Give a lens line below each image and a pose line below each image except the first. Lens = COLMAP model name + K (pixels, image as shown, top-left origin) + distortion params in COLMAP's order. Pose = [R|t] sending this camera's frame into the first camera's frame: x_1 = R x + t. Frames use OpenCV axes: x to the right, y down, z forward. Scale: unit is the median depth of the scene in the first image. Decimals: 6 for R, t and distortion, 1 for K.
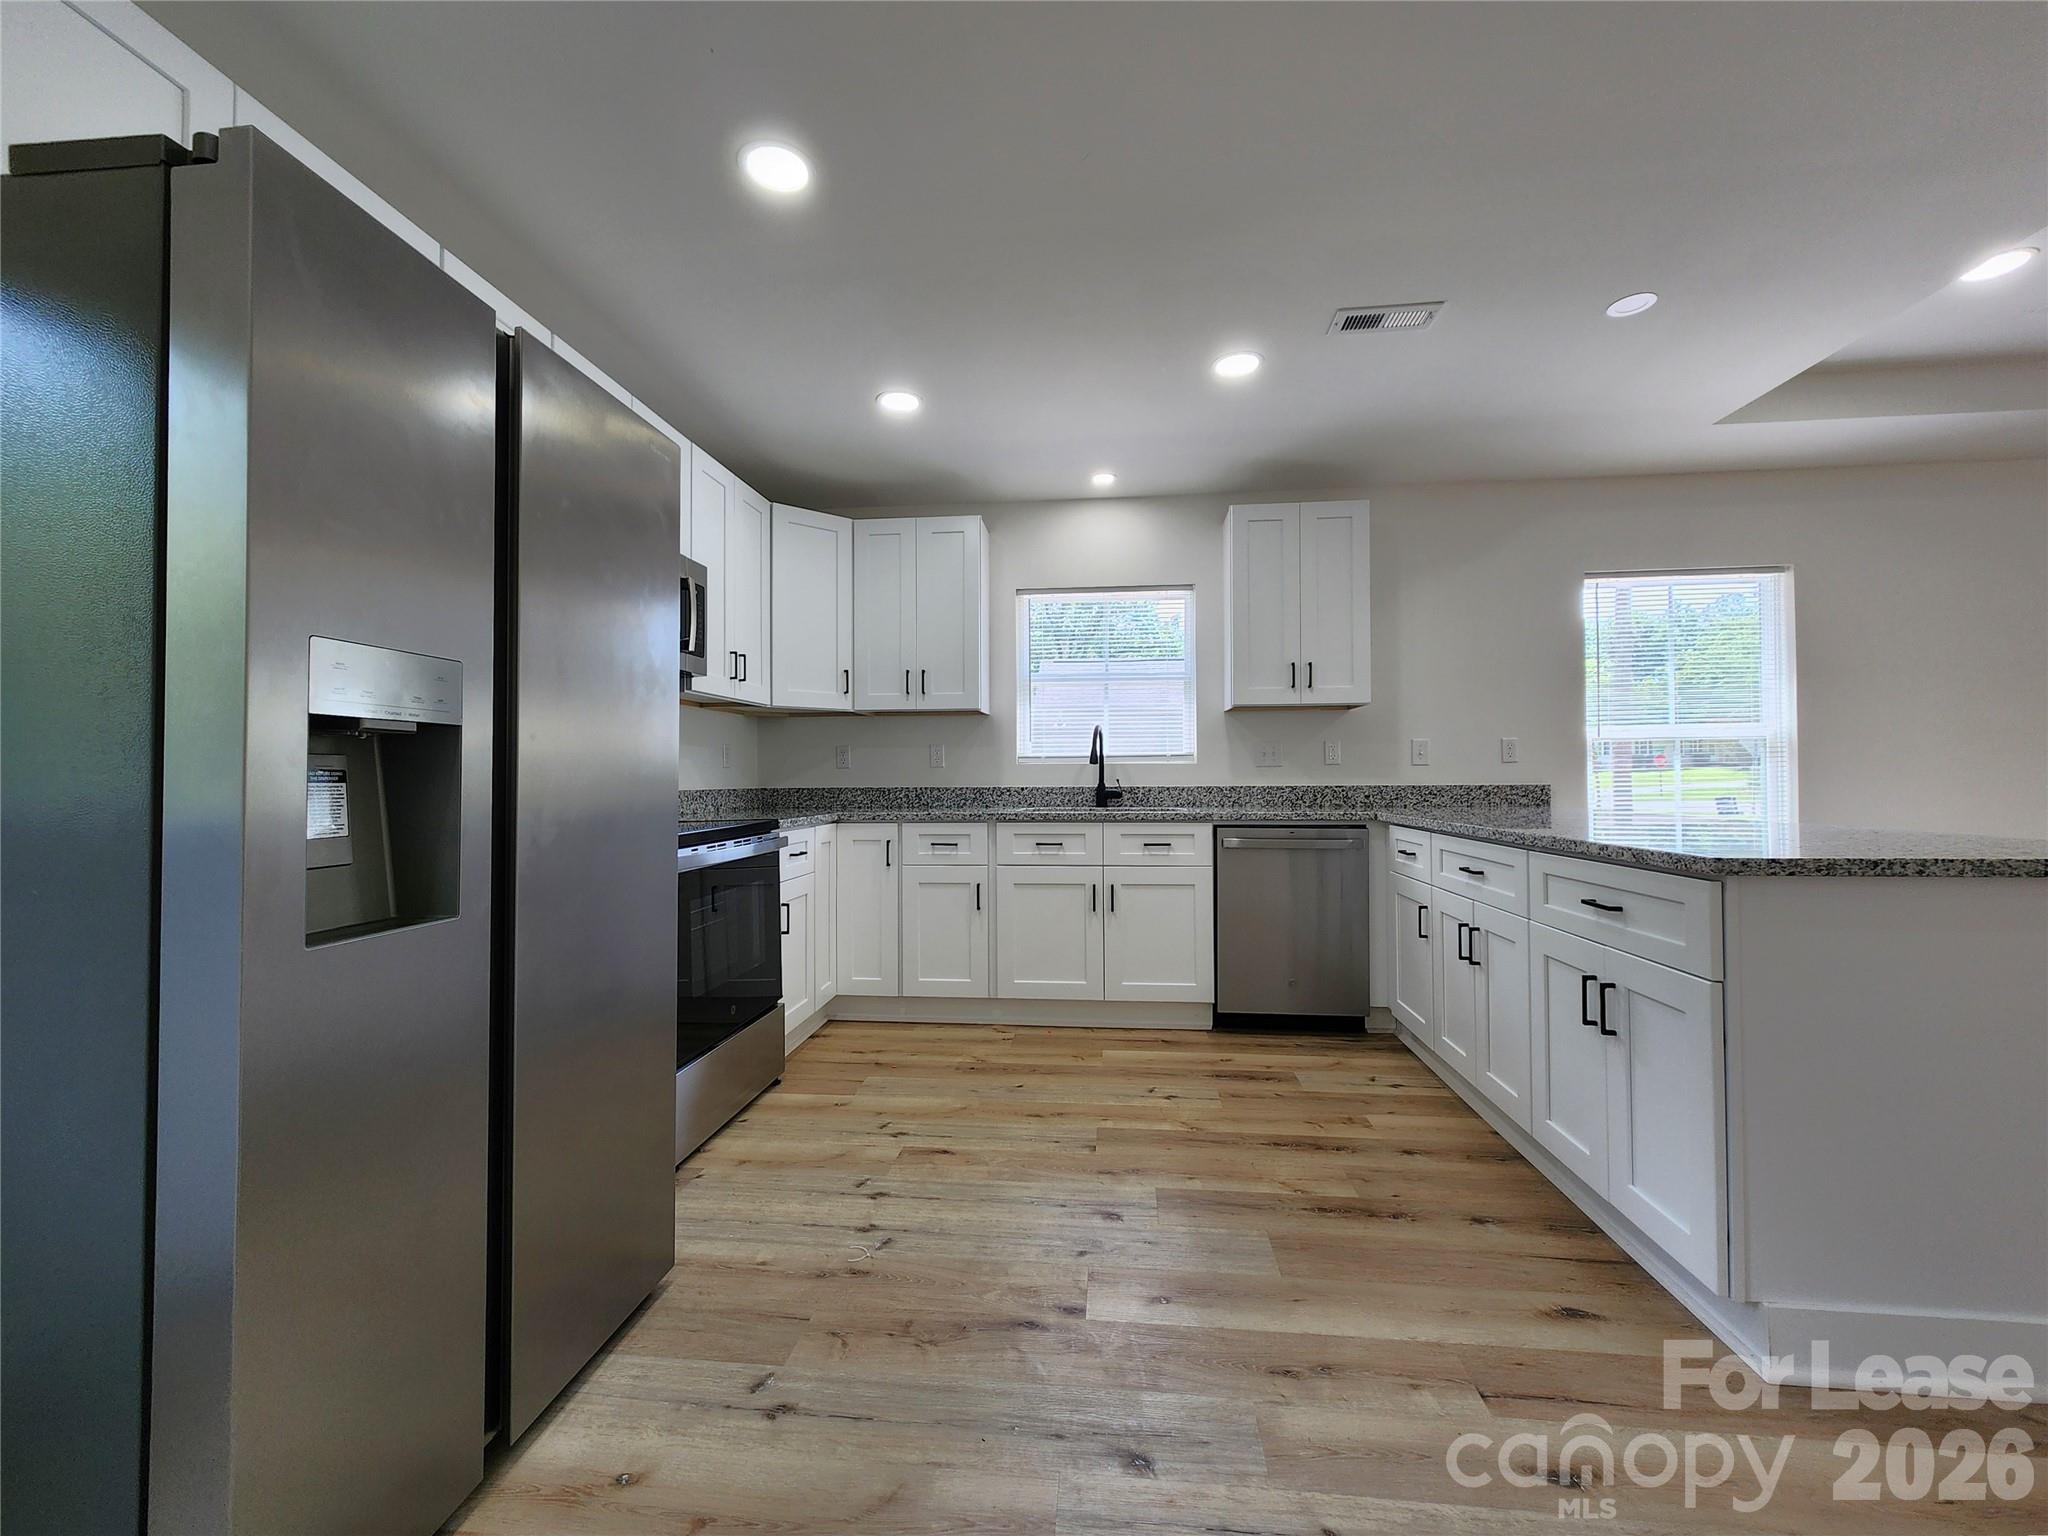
lens RADIAL K [[851.4, 0, 1024.0], [0, 851.4, 768.0], [0, 0, 1]] dist [0.000874, -0.000158]
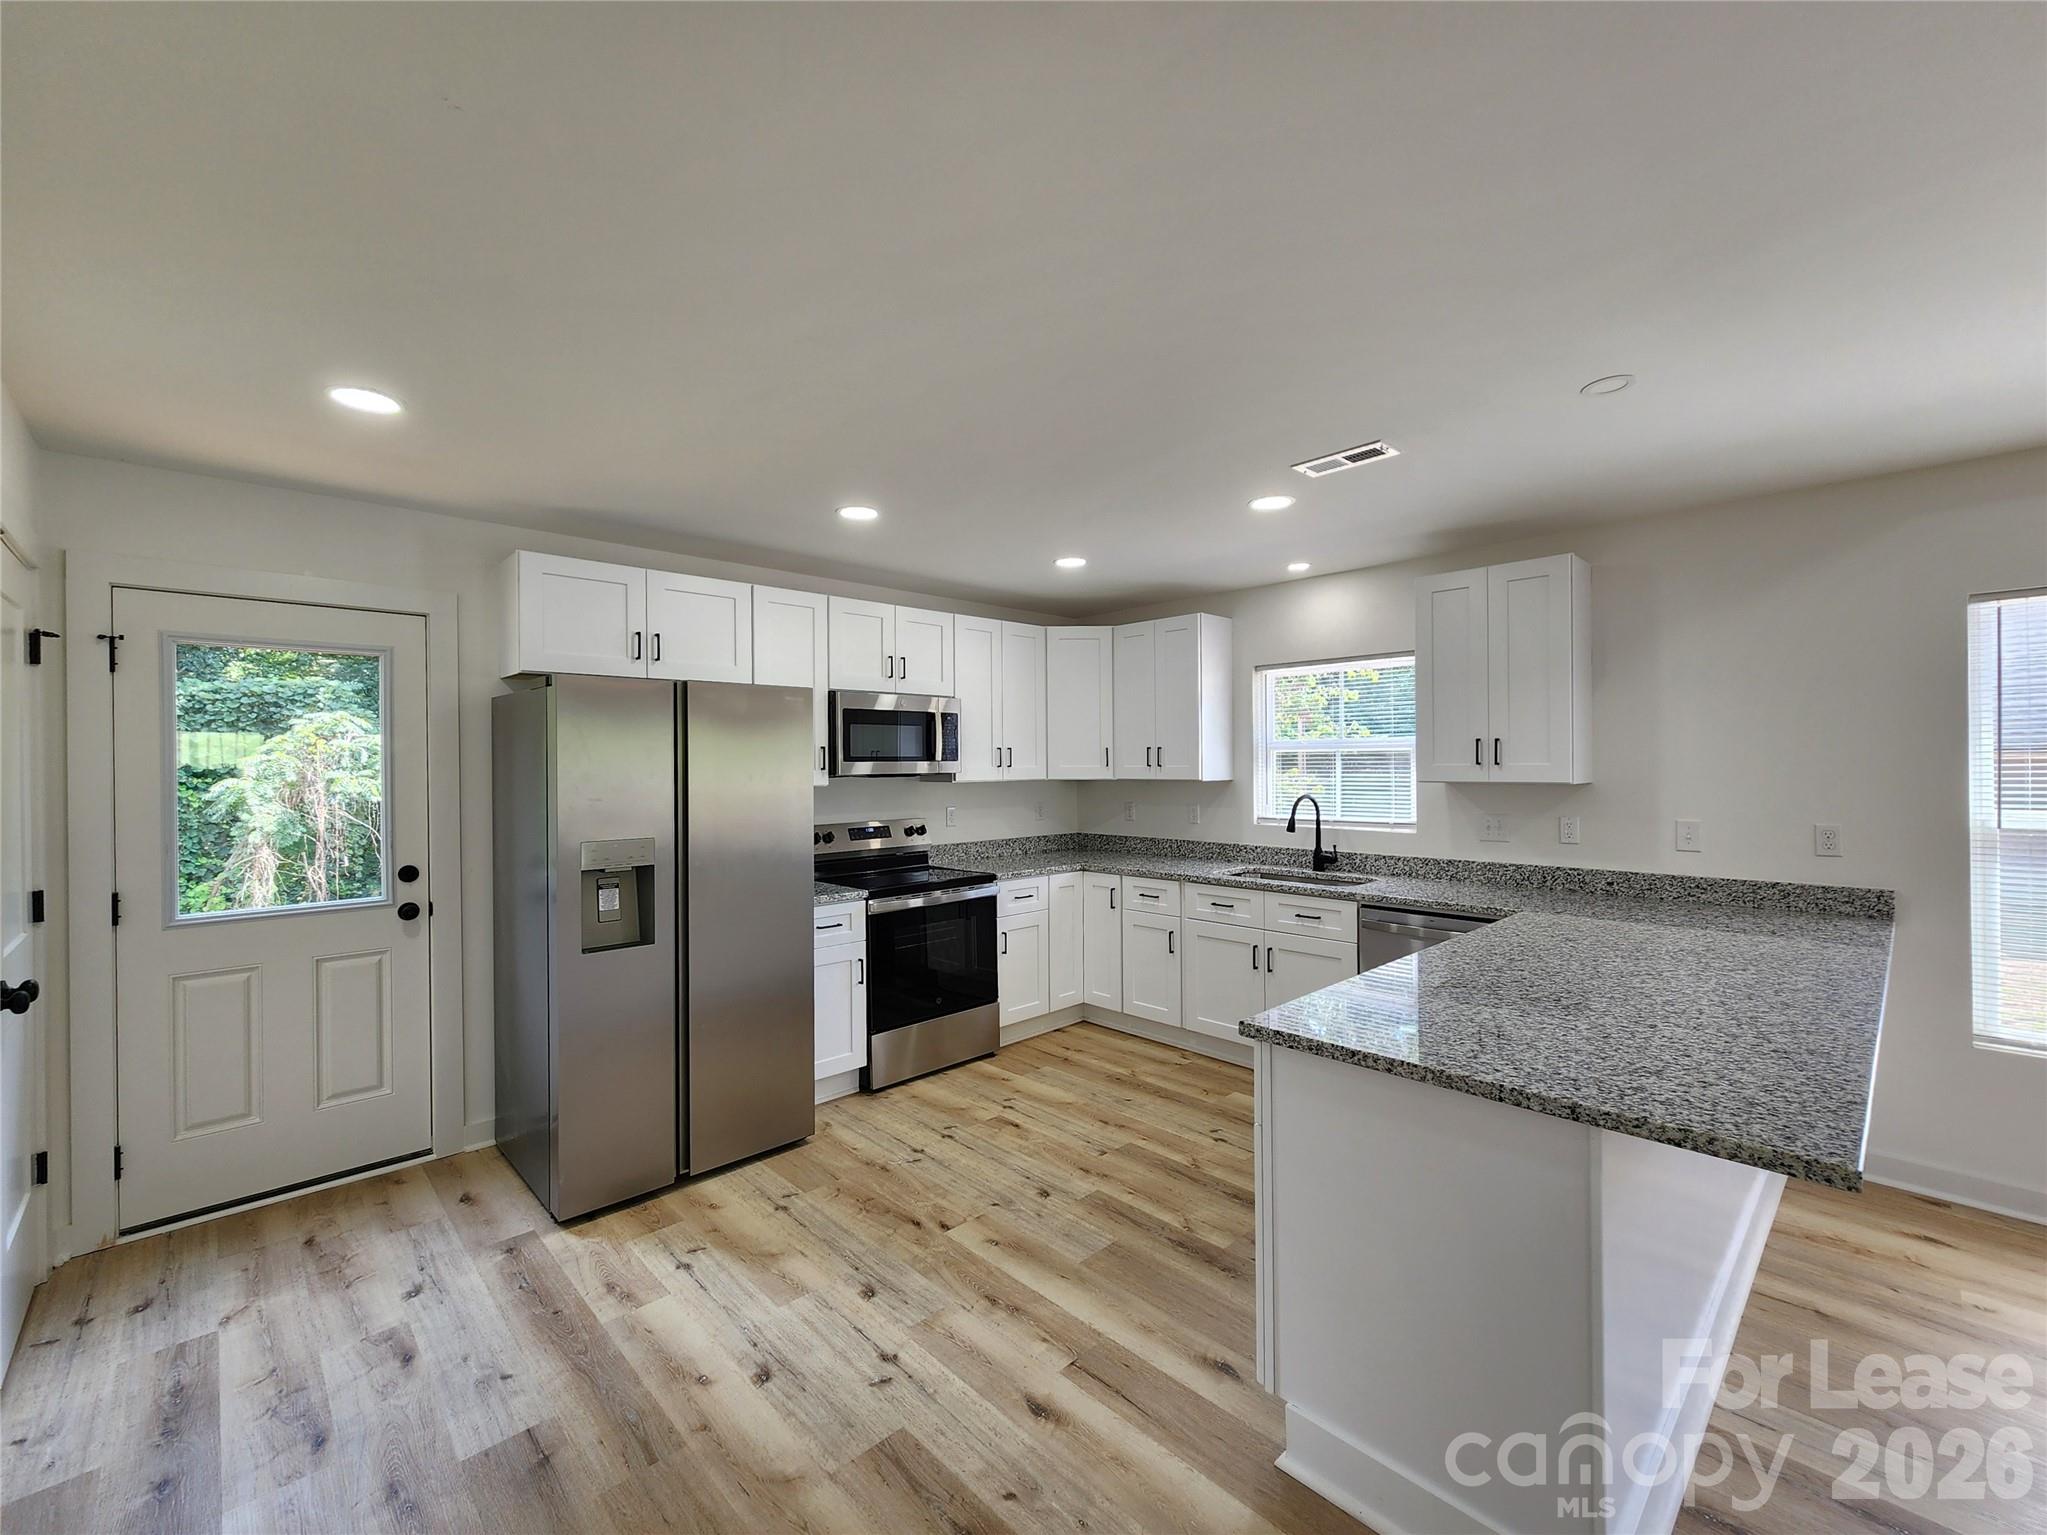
lens RADIAL K [[851.0, 0, 1023.5], [0, 851.0, 767.5], [0, 0, 1]] dist [0.000874, -0.000158]
pose [[0.765282, 0.000402, -0.643695, 0.574008], [0.010893, 0.999849, 0.013574, -0.117245], [0.643603, -0.017400, 0.765162, -0.053640]]
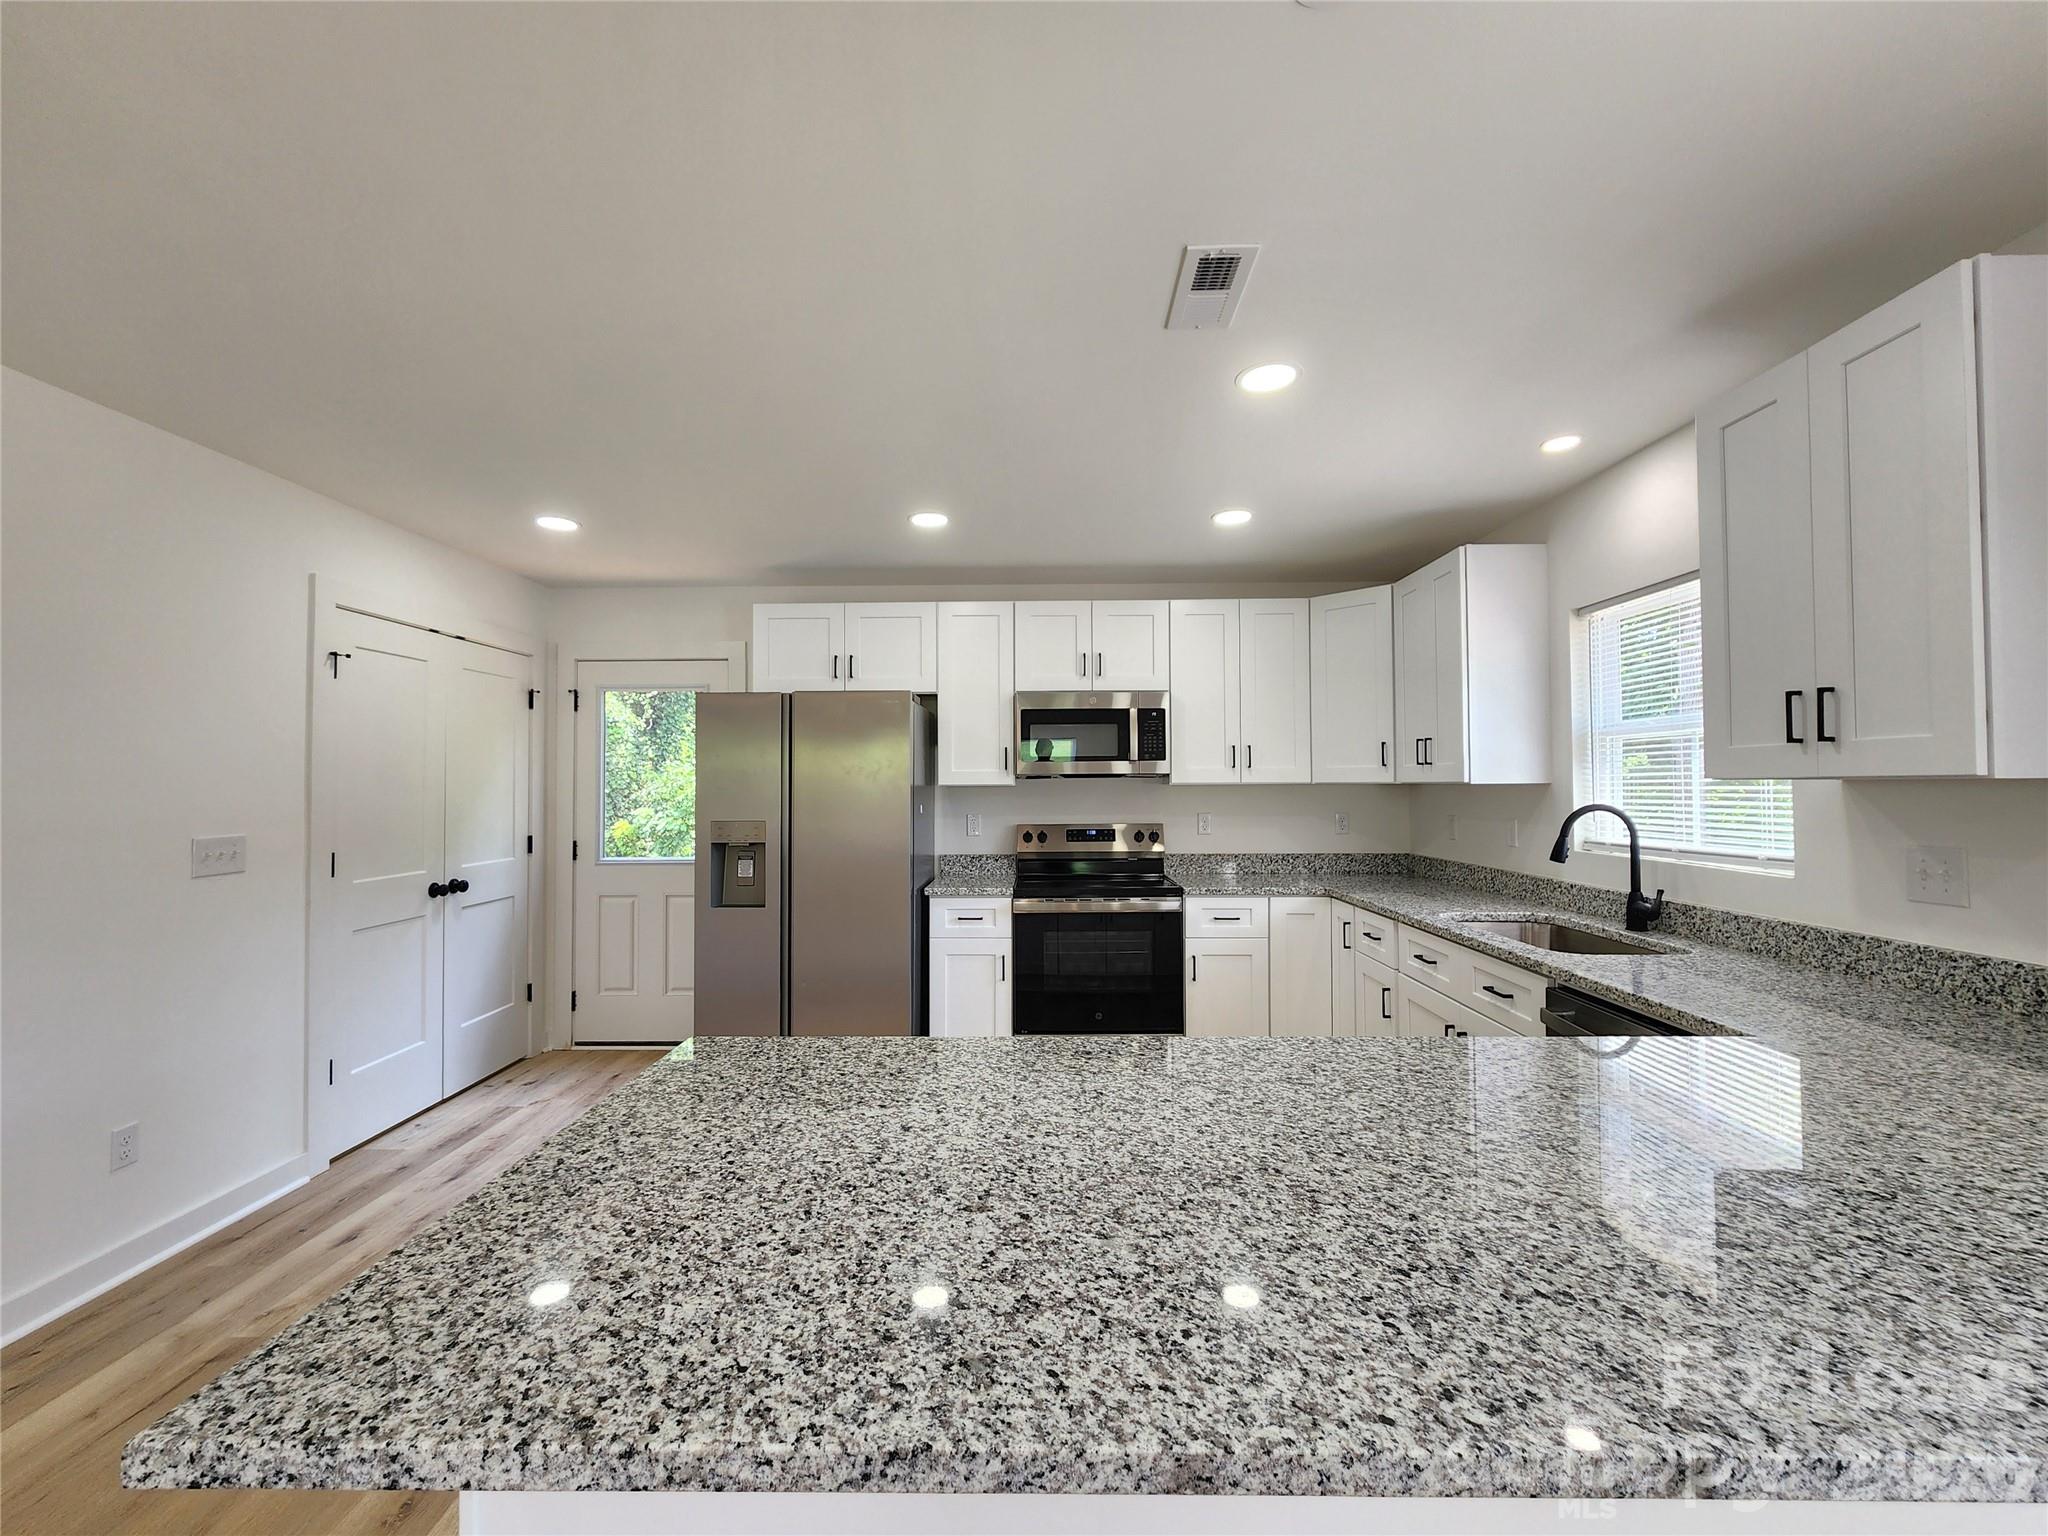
lens RADIAL K [[836.9, 0, 1024.0], [0, 836.9, 768.0], [0, 0, 1]] dist [0.000996, -0.000097]
pose [[0.096044, -0.017483, -0.995224, 0.793209], [0.013709, 0.999774, -0.016240, -0.084631], [0.995283, -0.012083, 0.096262, 0.556464]]
